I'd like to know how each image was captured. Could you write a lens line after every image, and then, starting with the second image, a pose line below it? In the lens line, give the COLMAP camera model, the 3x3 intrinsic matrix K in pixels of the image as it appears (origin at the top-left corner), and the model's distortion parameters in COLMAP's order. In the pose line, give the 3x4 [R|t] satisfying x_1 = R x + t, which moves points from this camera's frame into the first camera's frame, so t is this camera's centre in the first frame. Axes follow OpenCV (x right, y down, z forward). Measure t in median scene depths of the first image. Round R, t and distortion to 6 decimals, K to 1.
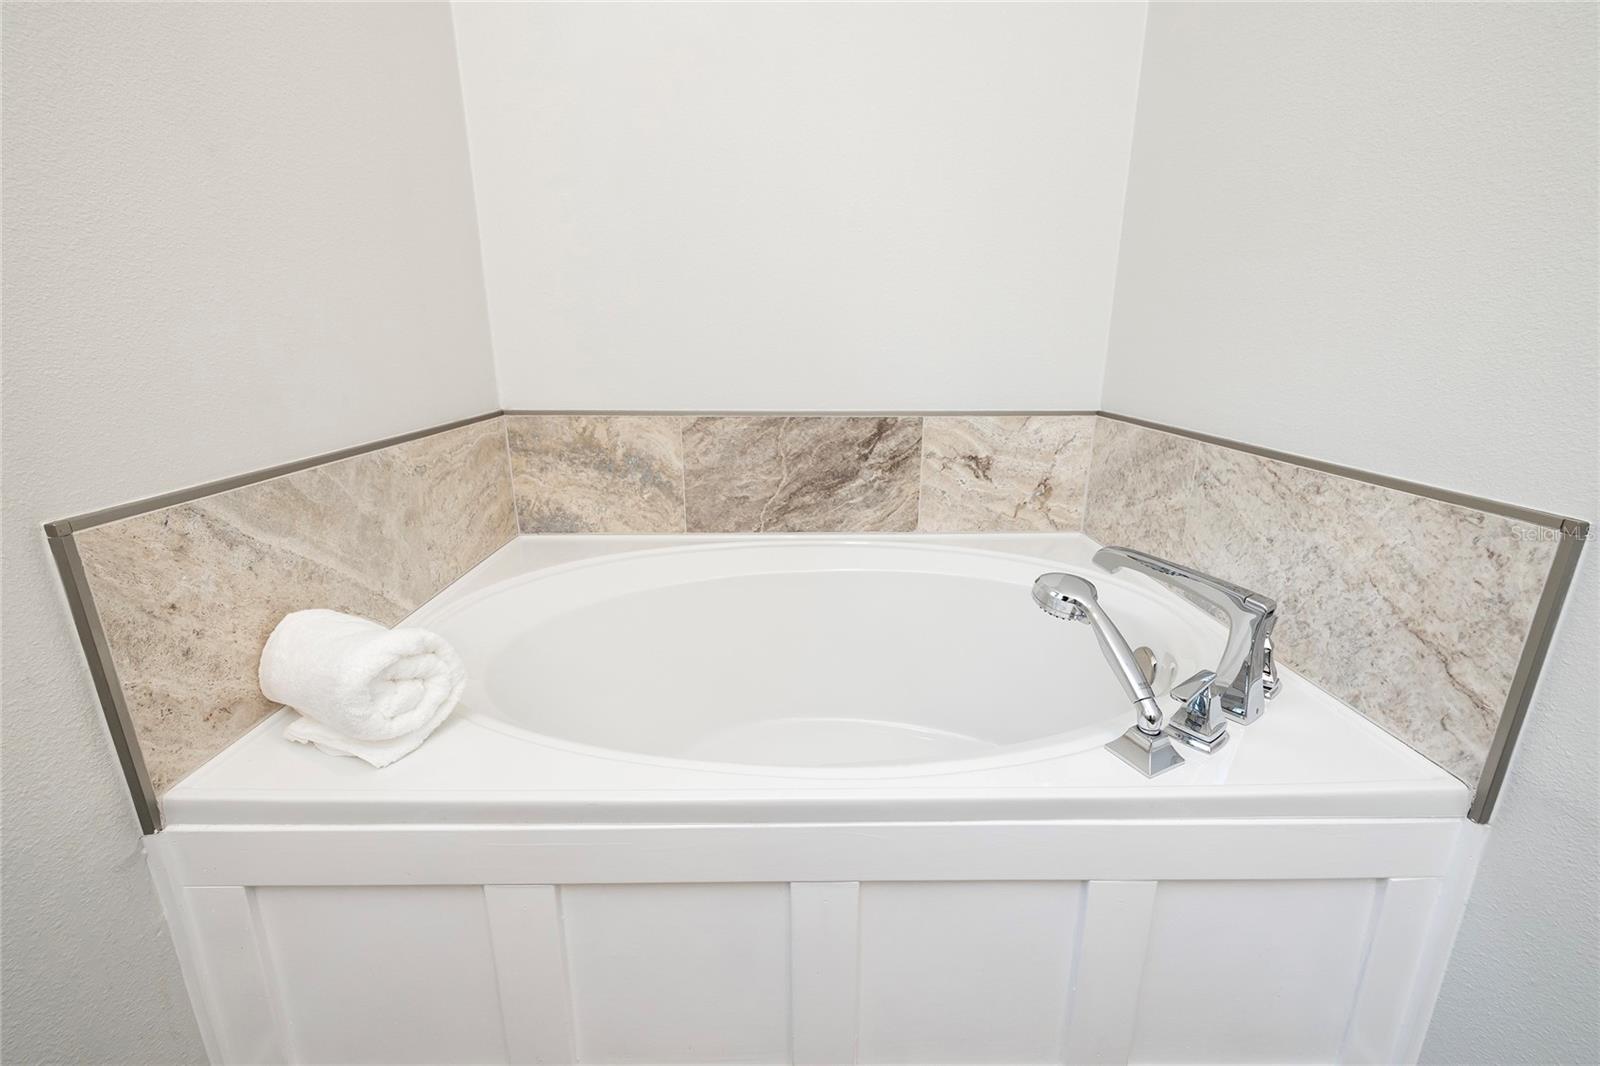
lens RADIAL K [[668.4, 0, 796.9], [0, 668.4, 530.8], [0, 0, 1]] dist [-0.000398, -0.000061]
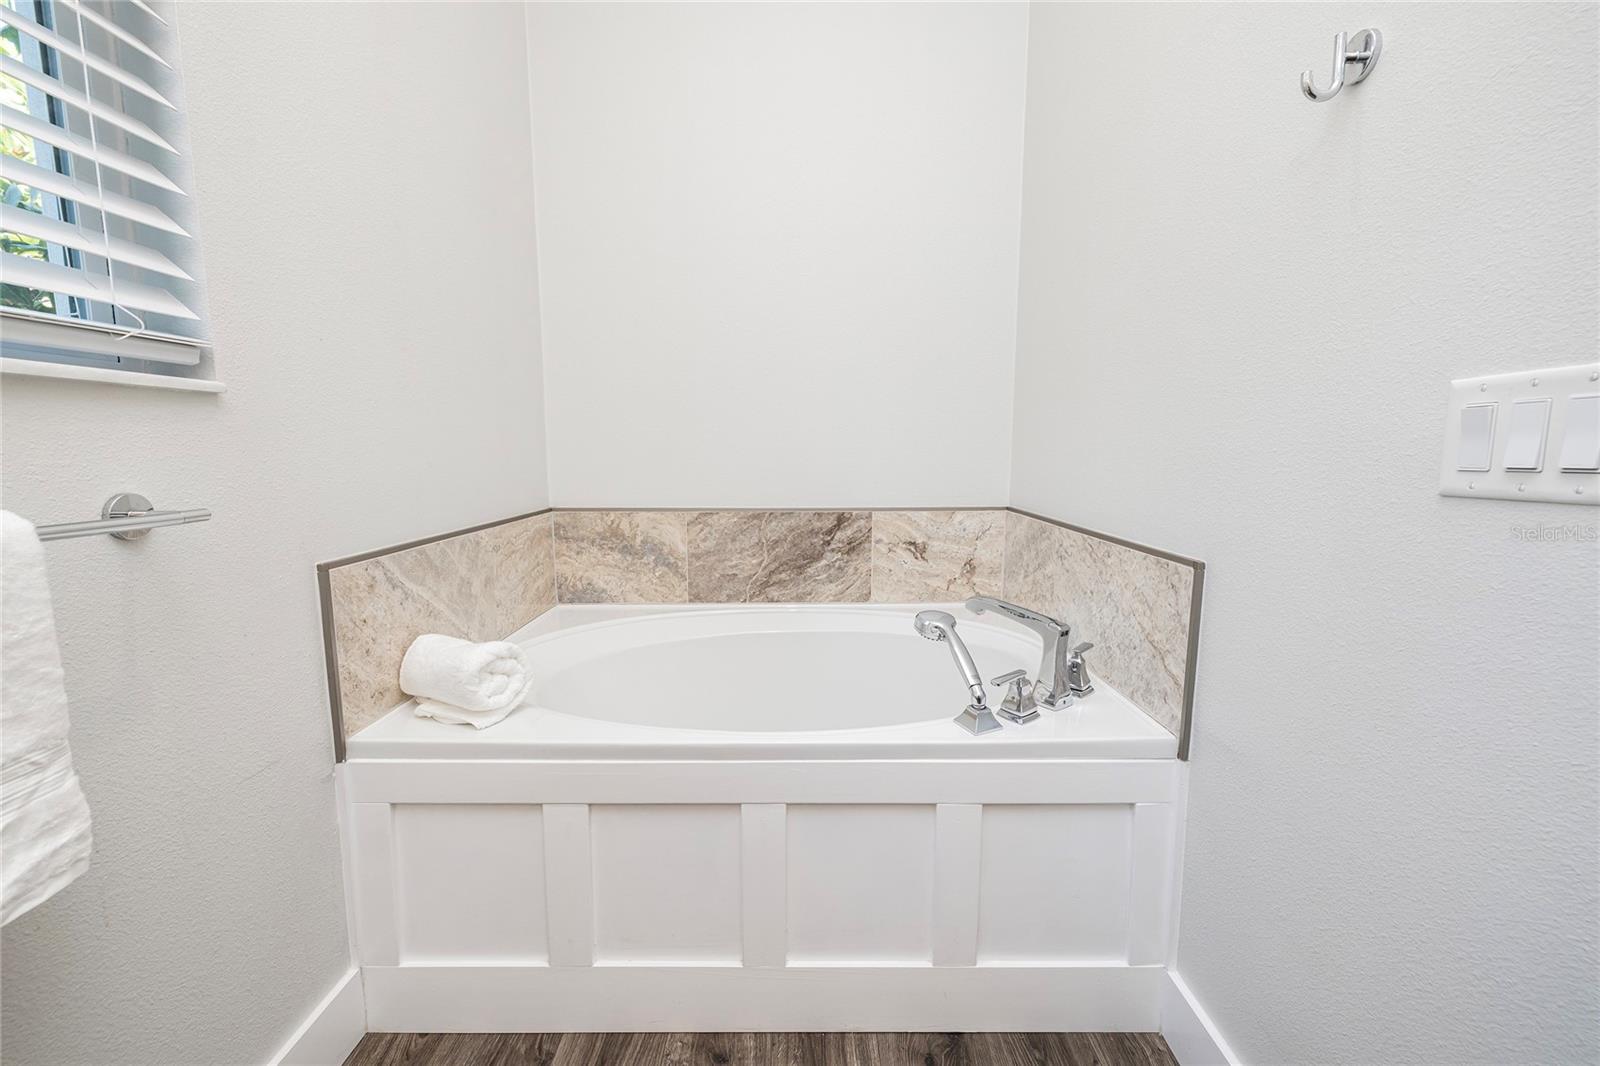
lens RADIAL K [[668.4, 0, 796.9], [0, 668.4, 530.8], [0, 0, 1]] dist [-0.000398, -0.000061]
pose [[0.999799, -0.002866, -0.019854, 0.087668], [-0.000236, 0.987998, -0.154467, 0.084666], [0.020058, 0.154441, 0.987798, -0.356845]]
